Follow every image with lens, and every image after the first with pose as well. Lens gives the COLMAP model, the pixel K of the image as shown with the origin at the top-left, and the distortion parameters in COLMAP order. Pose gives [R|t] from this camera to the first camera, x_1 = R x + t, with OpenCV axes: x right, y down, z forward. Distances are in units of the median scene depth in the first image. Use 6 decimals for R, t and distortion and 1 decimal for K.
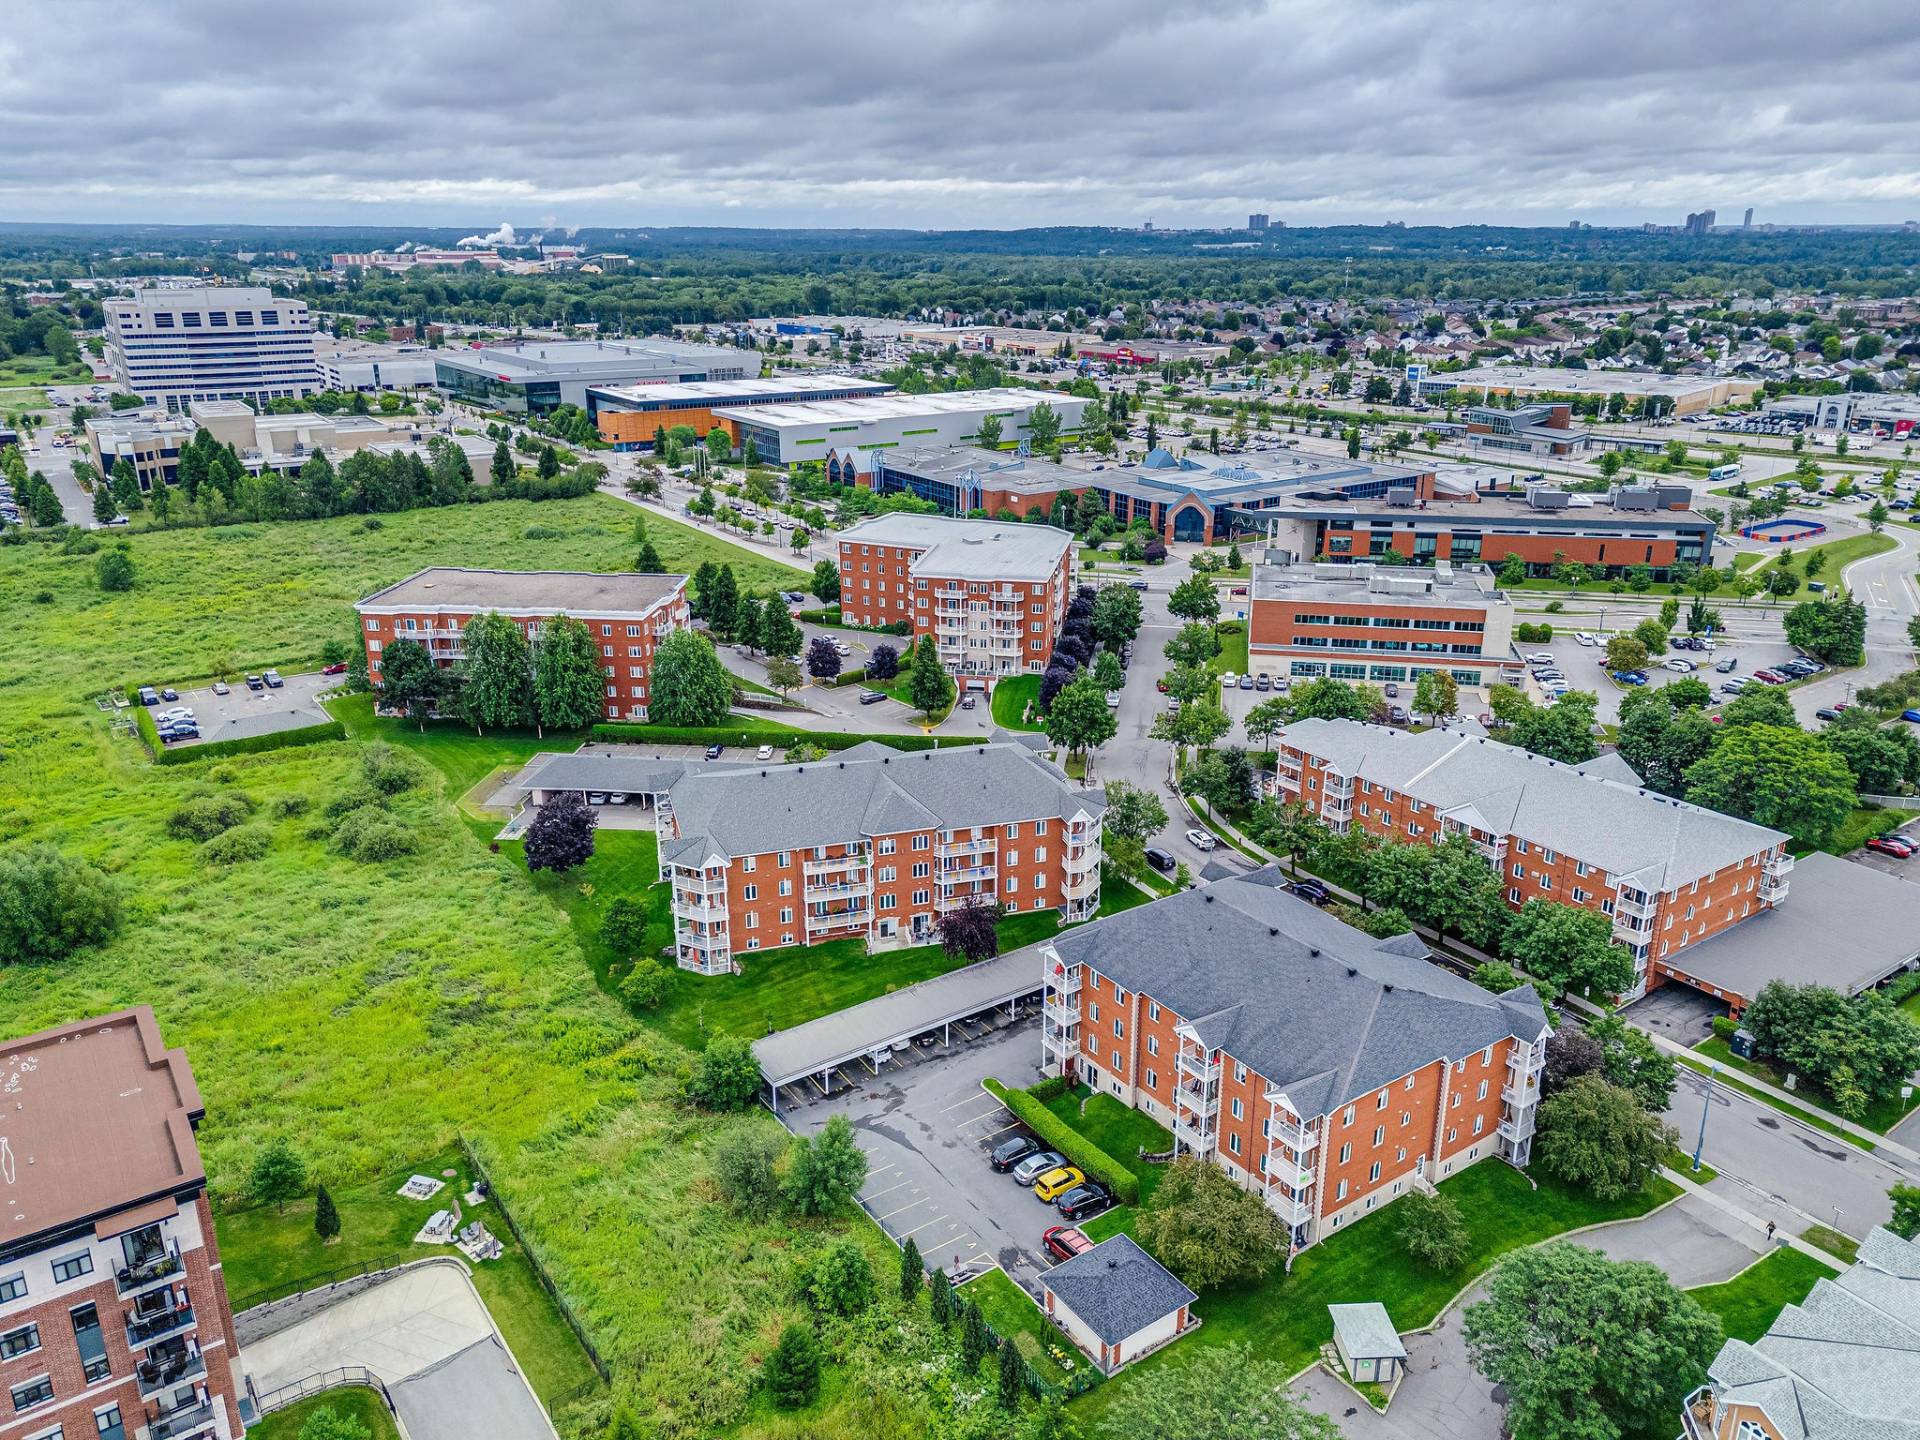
lens RADIAL K [[1409.8, 0, 961.7], [0, 1409.8, 716.9], [0, 0, 1]] dist [0.072689, -0.063304]
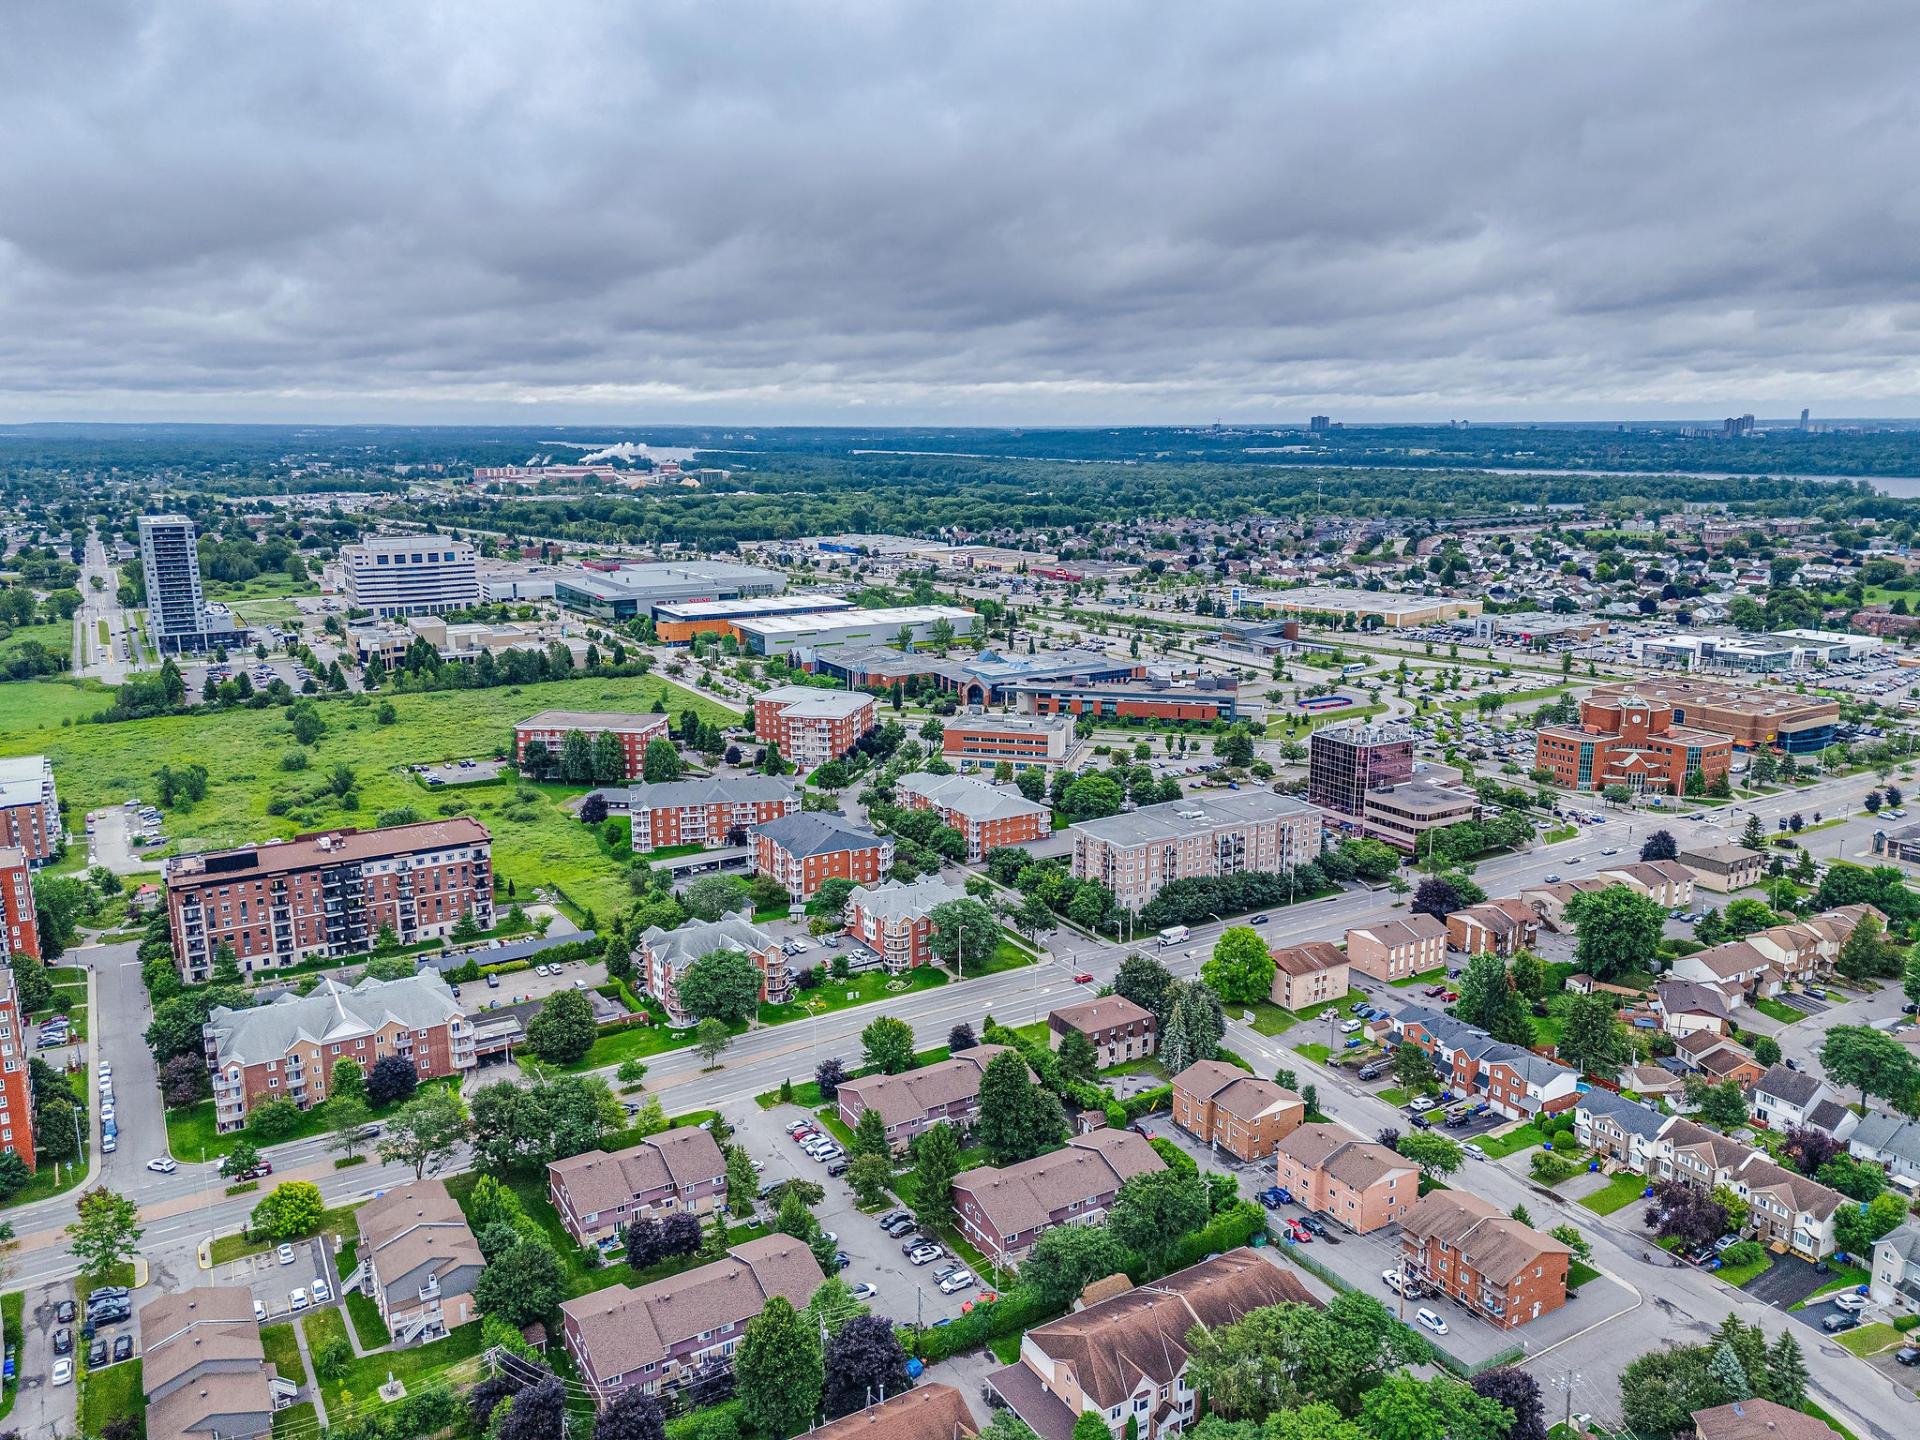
lens RADIAL K [[1409.8, 0, 968.0], [0, 1409.8, 709.3], [0, 0, 1]] dist [0.072689, -0.063304]
pose [[0.998078, 0.009930, -0.061172, 0.280951], [-0.017788, 0.991447, -0.129290, 0.115919], [0.059365, 0.130130, 0.989718, -0.779775]]
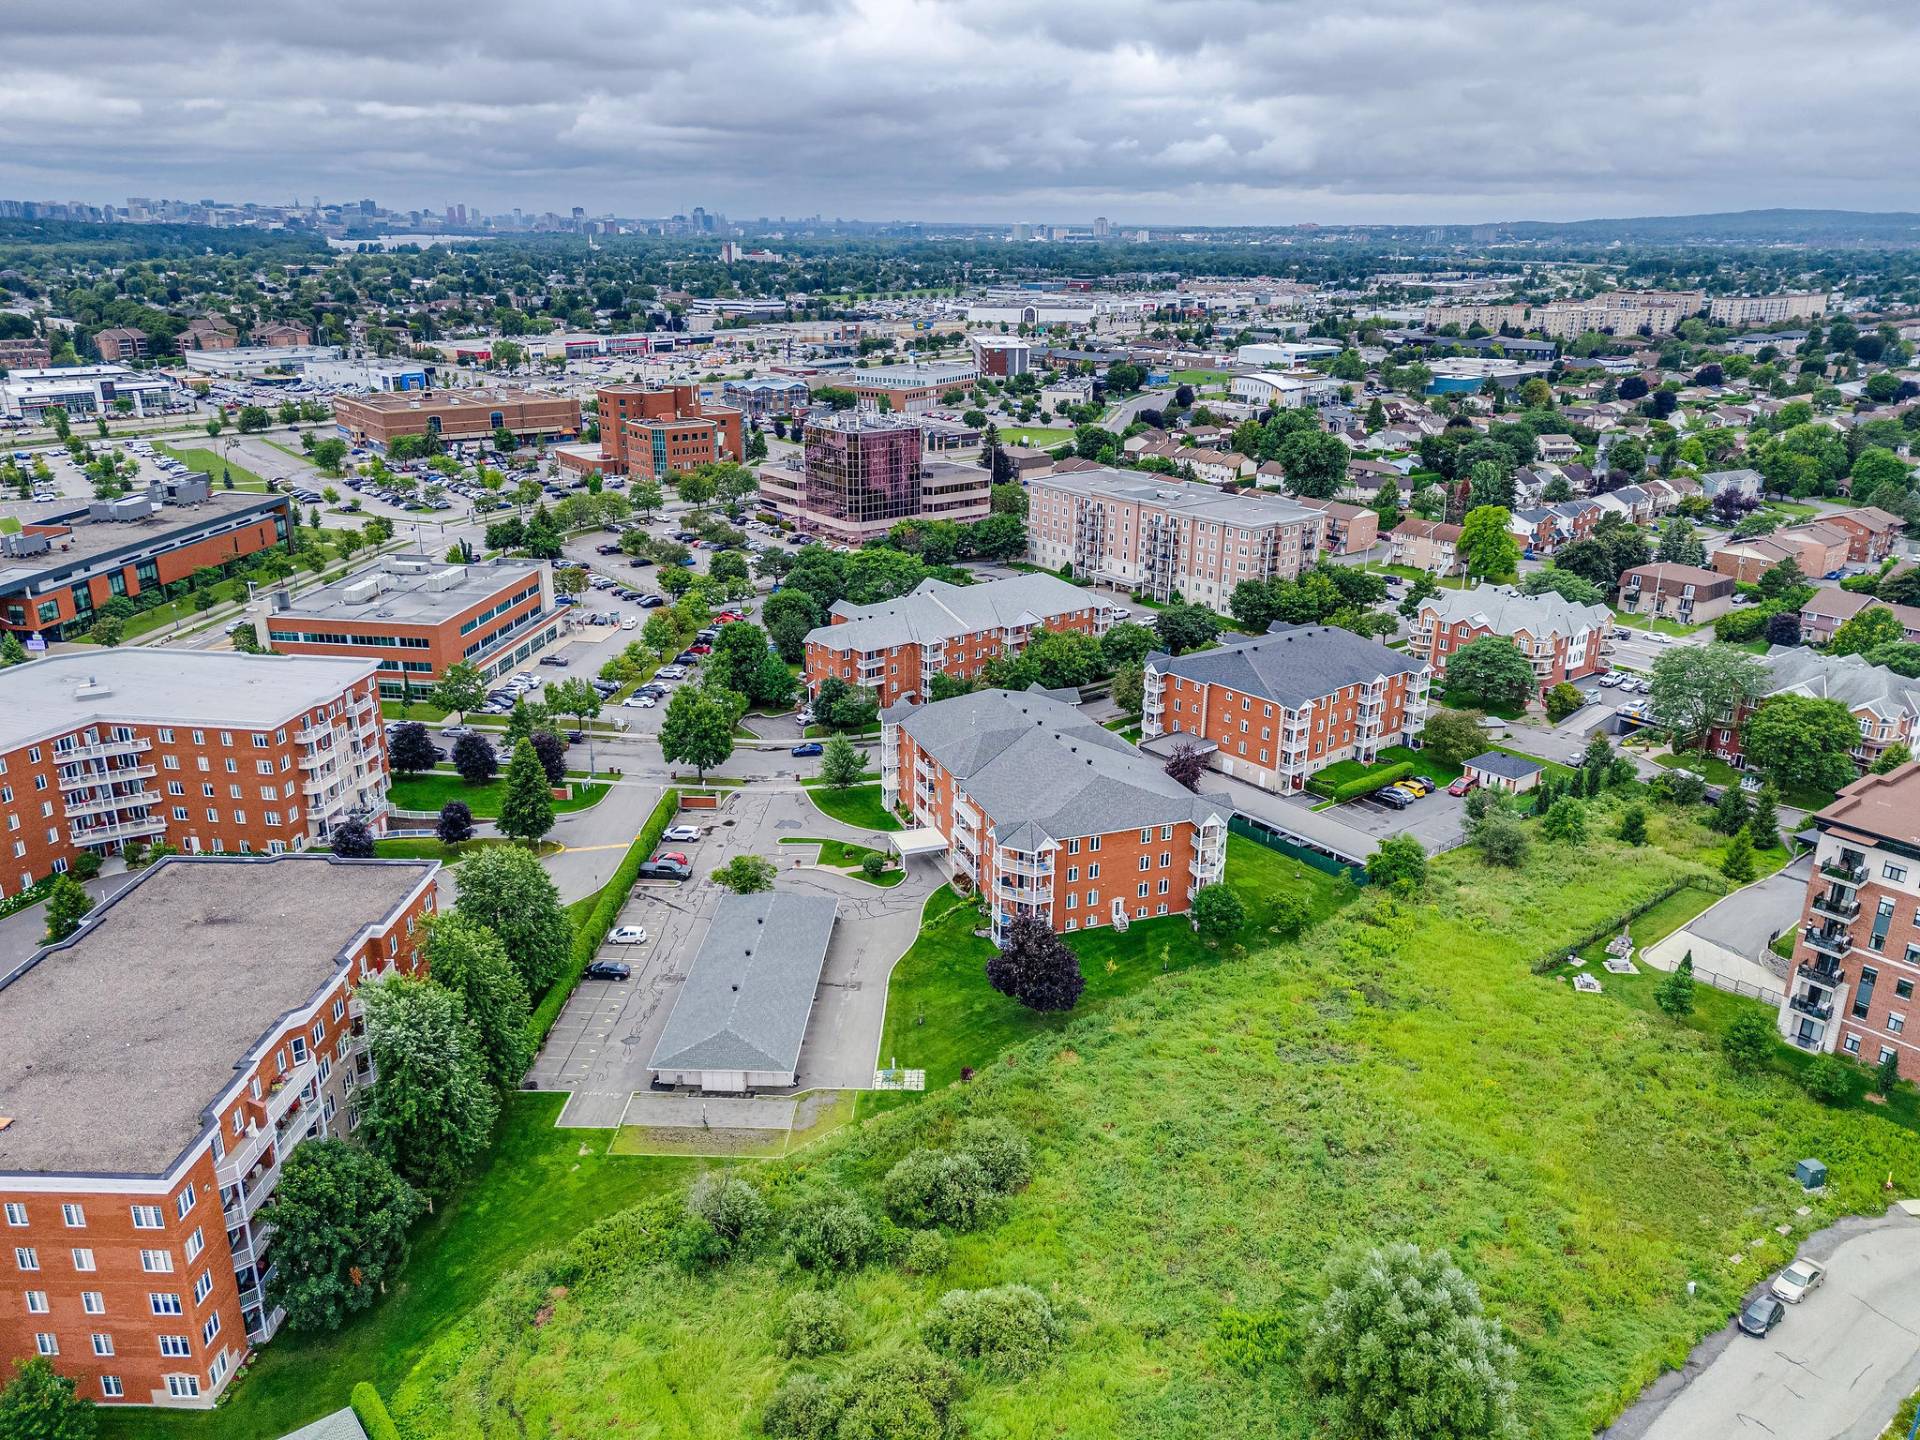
lens RADIAL K [[1409.8, 0, 956.2], [0, 1409.8, 716.4], [0, 0, 1]] dist [0.072689, -0.063304]
pose [[-0.062570, -0.328252, 0.942515, -0.531005], [0.315794, 0.889334, 0.330695, -0.174654], [-0.946762, 0.318332, 0.048015, 0.505655]]
